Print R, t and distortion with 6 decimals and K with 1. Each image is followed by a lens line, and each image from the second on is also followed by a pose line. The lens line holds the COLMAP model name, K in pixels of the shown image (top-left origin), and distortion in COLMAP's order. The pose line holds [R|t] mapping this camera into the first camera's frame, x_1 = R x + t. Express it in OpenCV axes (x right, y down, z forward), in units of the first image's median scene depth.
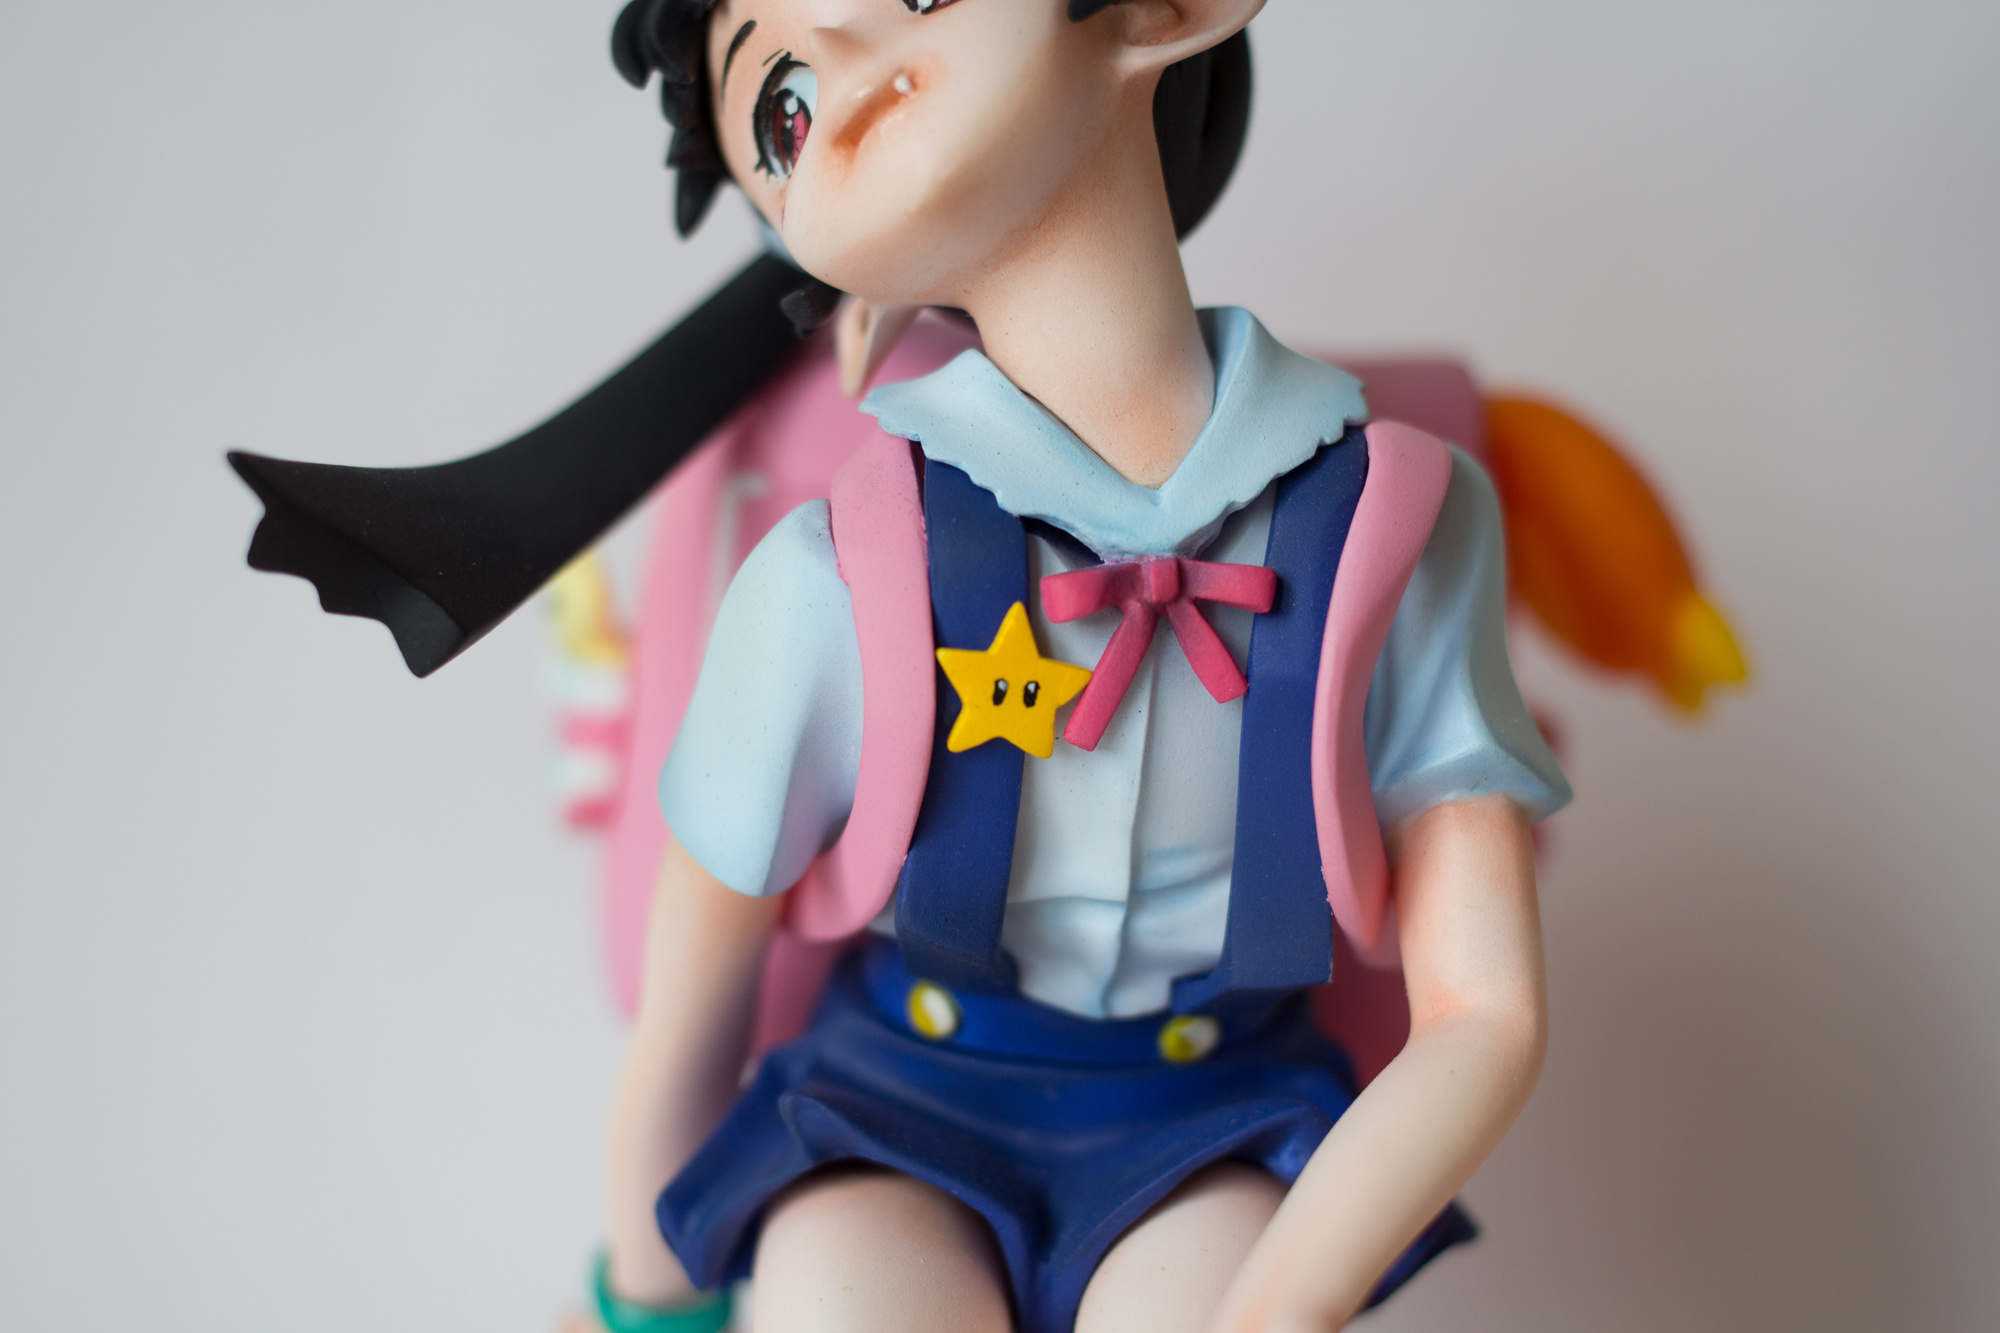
lens RADIAL K [[3952.1, 0, 1000.0], [0, 3952.1, 666.5], [0, 0, 1]] dist [-0.078430, 0.046144]
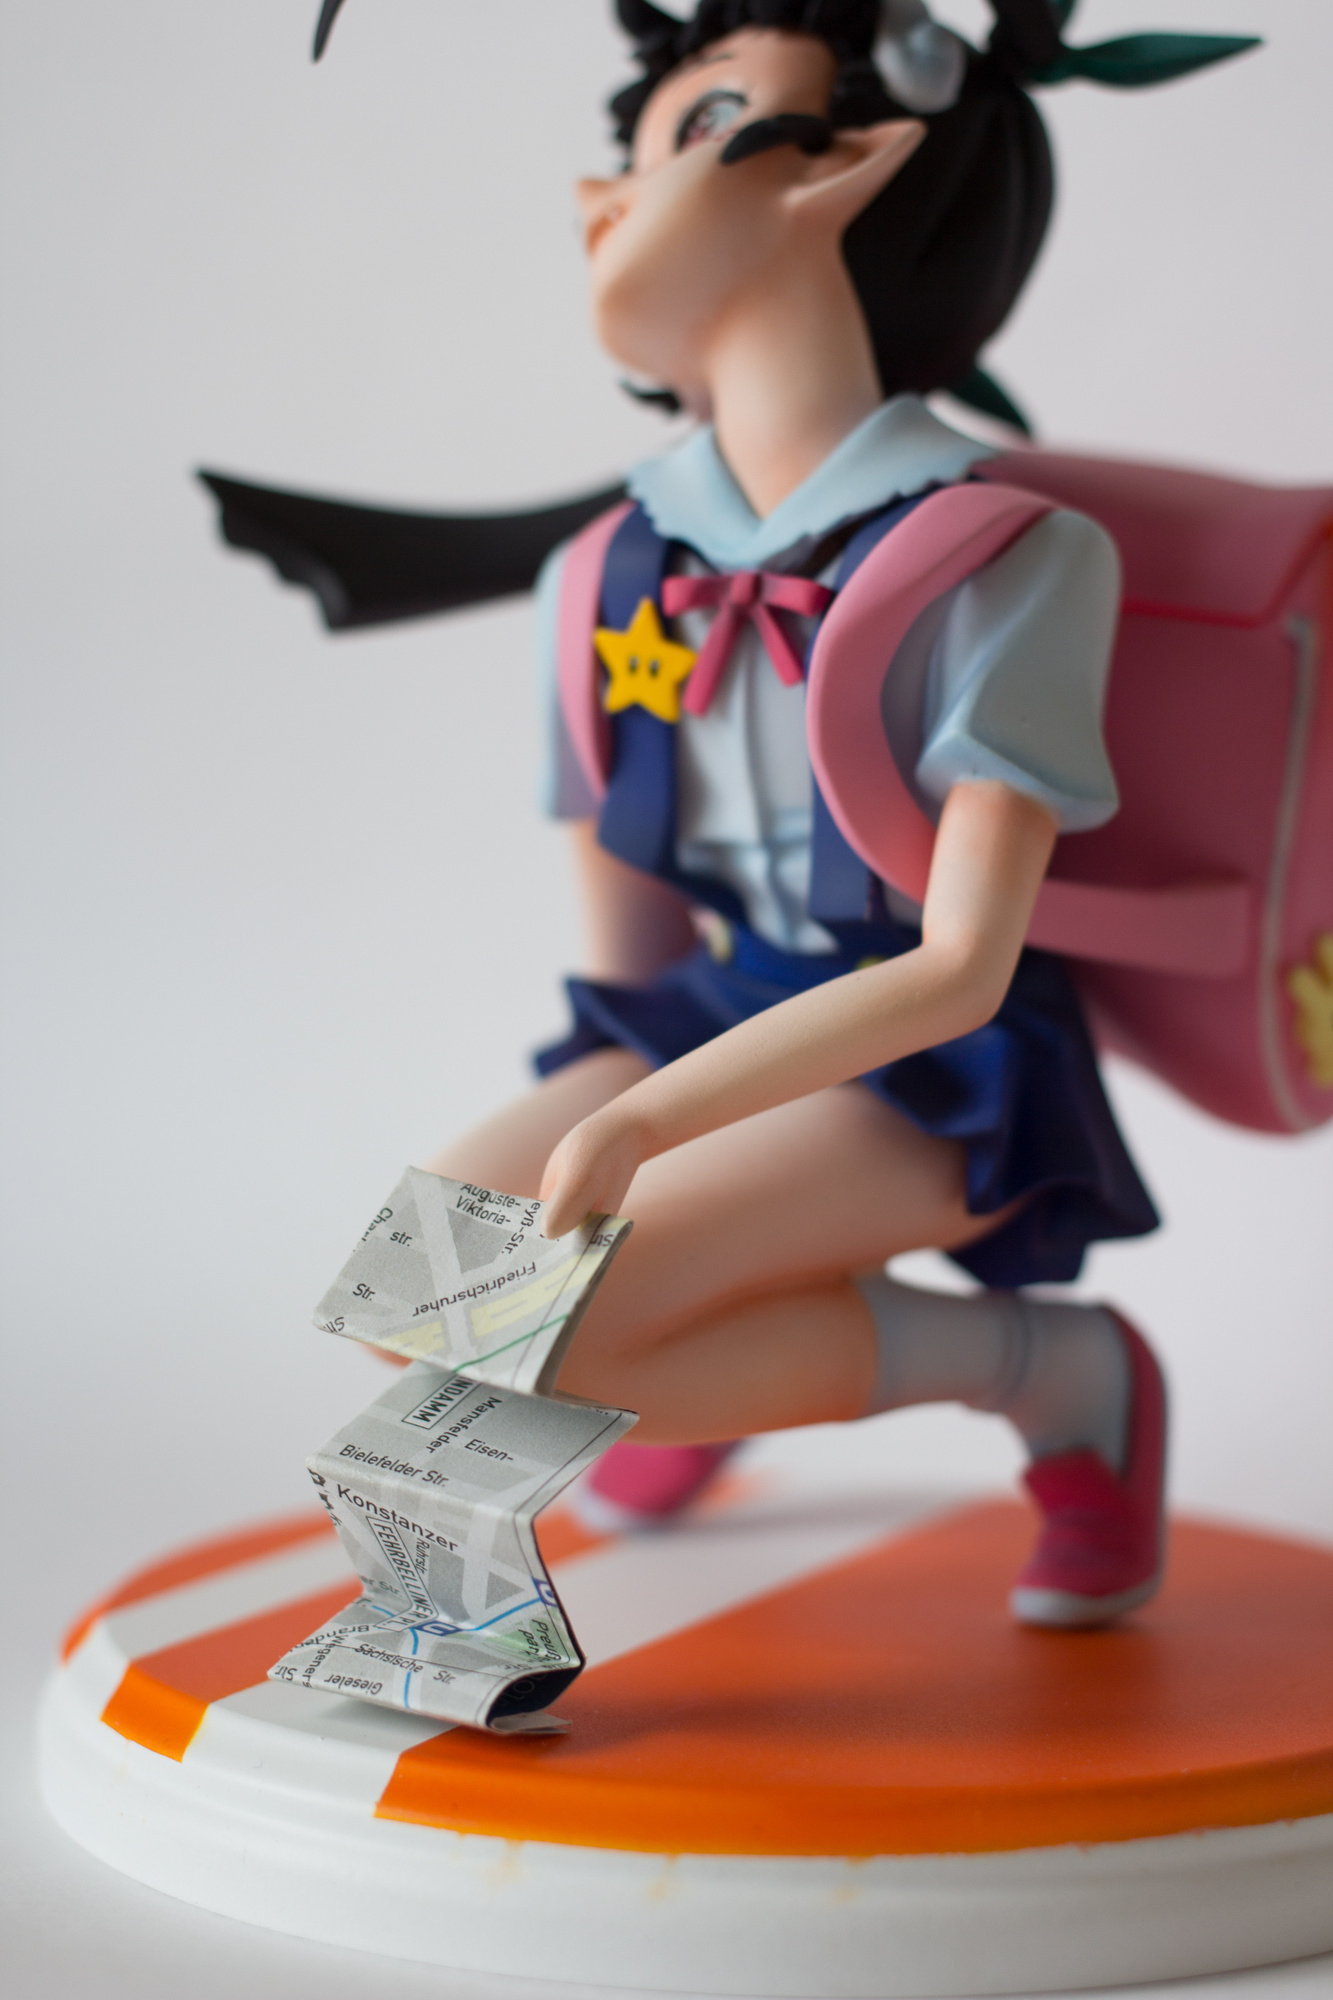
lens RADIAL K [[3952.1, 0, 666.5], [0, 3952.1, 1000.0], [0, 0, 1]] dist [-0.078430, 0.046144]
pose [[0.772732, 0.103545, -0.626230, 0.846064], [-0.120057, 0.992638, 0.015986, 0.095050], [0.623275, 0.062830, 0.779474, -0.030900]]
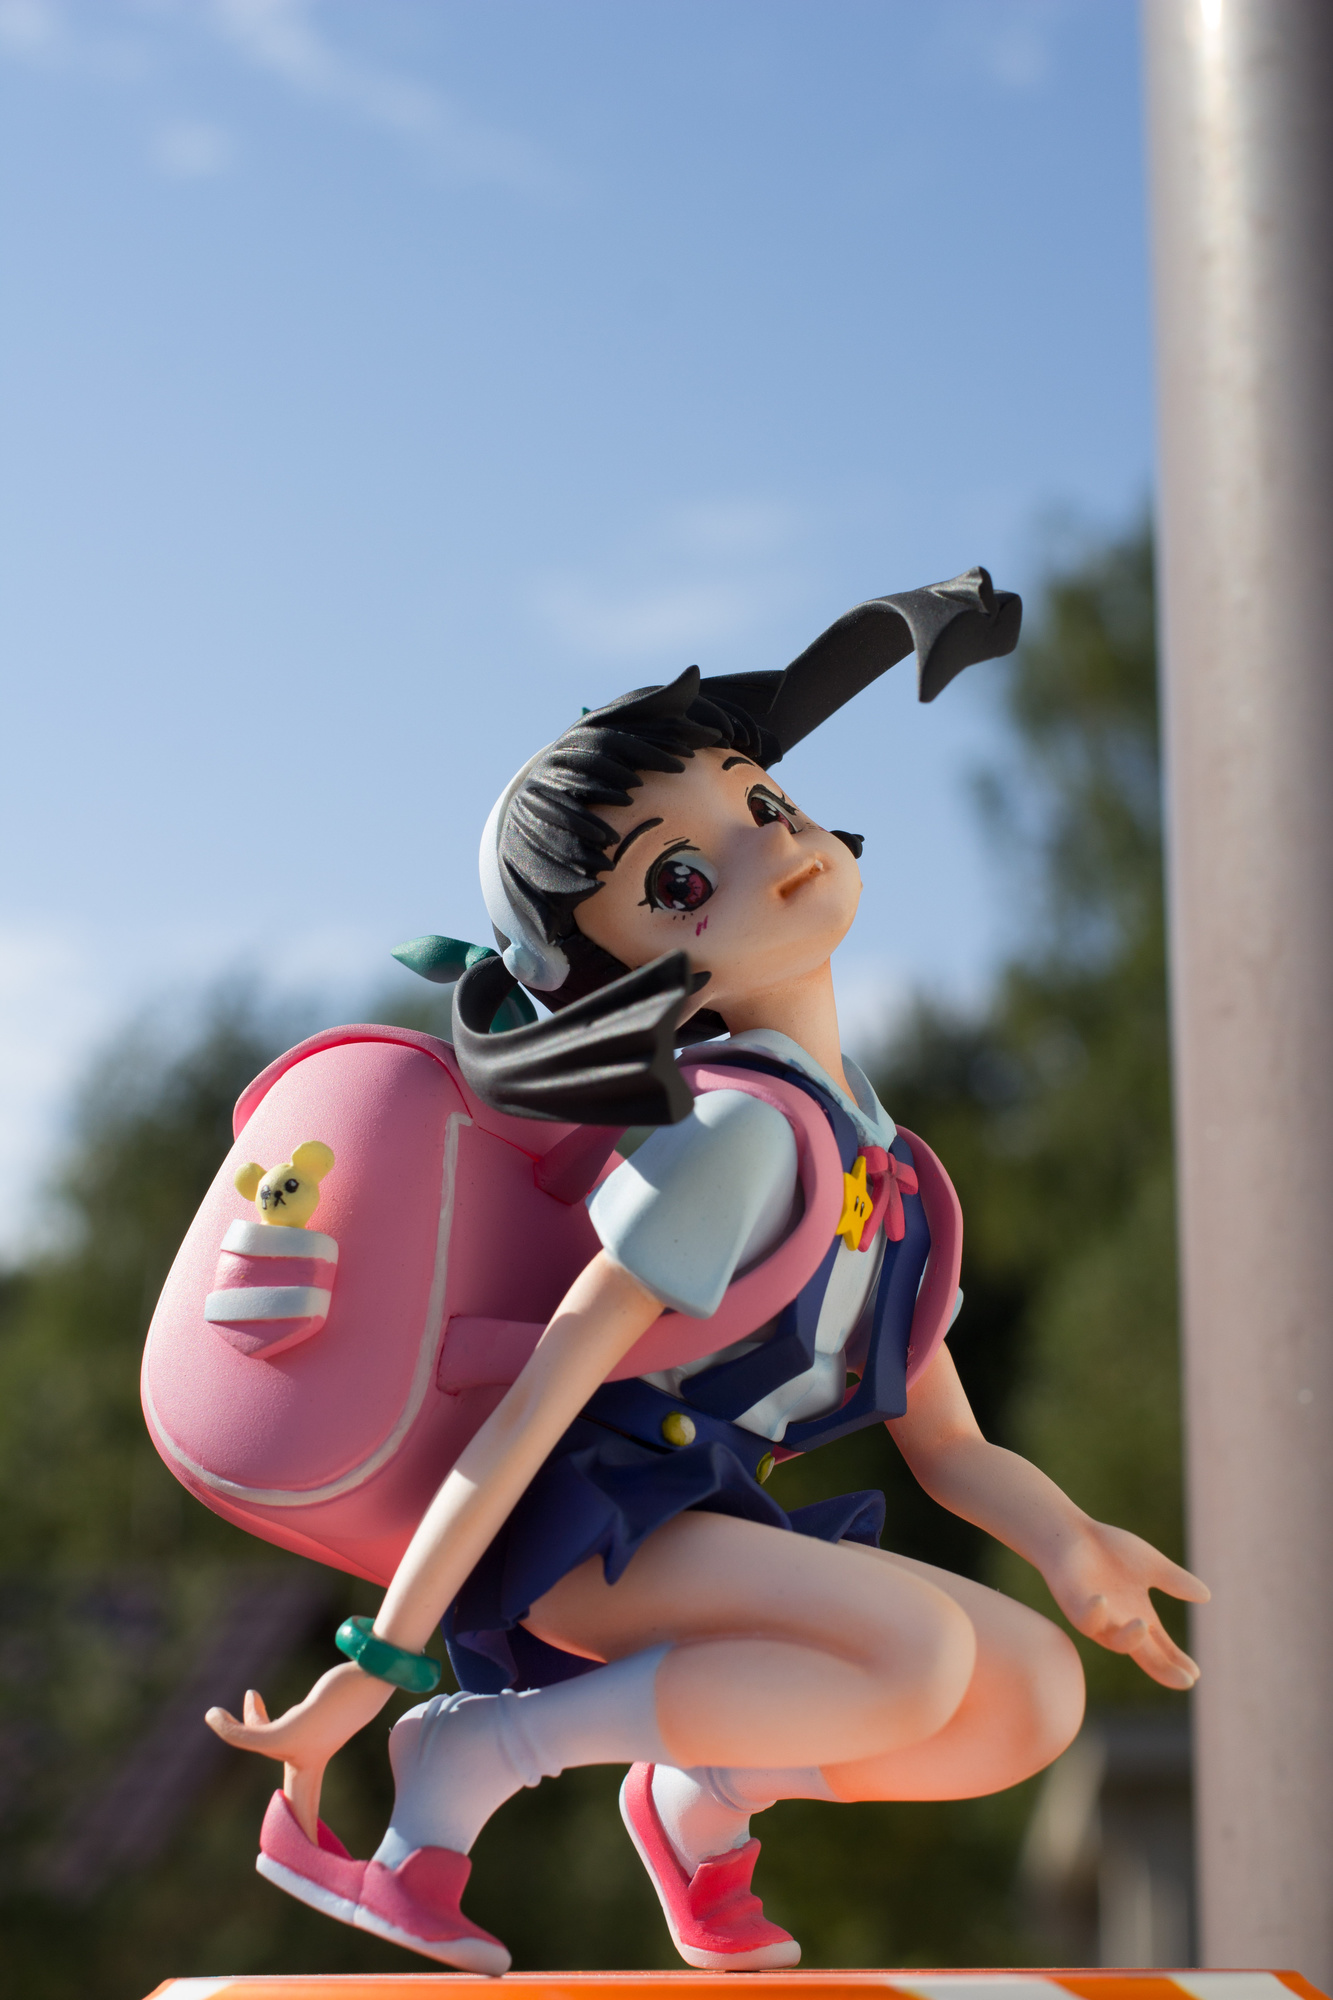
lens RADIAL K [[3853.7, 0, 666.5], [0, 3853.7, 1000.0], [0, 0, 1]] dist [-0.060413, 0.163617]
pose [[0.539763, 0.247433, 0.804632, -1.415102], [0.073784, 0.938244, -0.338016, 0.483391], [-0.838577, 0.241817, 0.488173, 0.213591]]
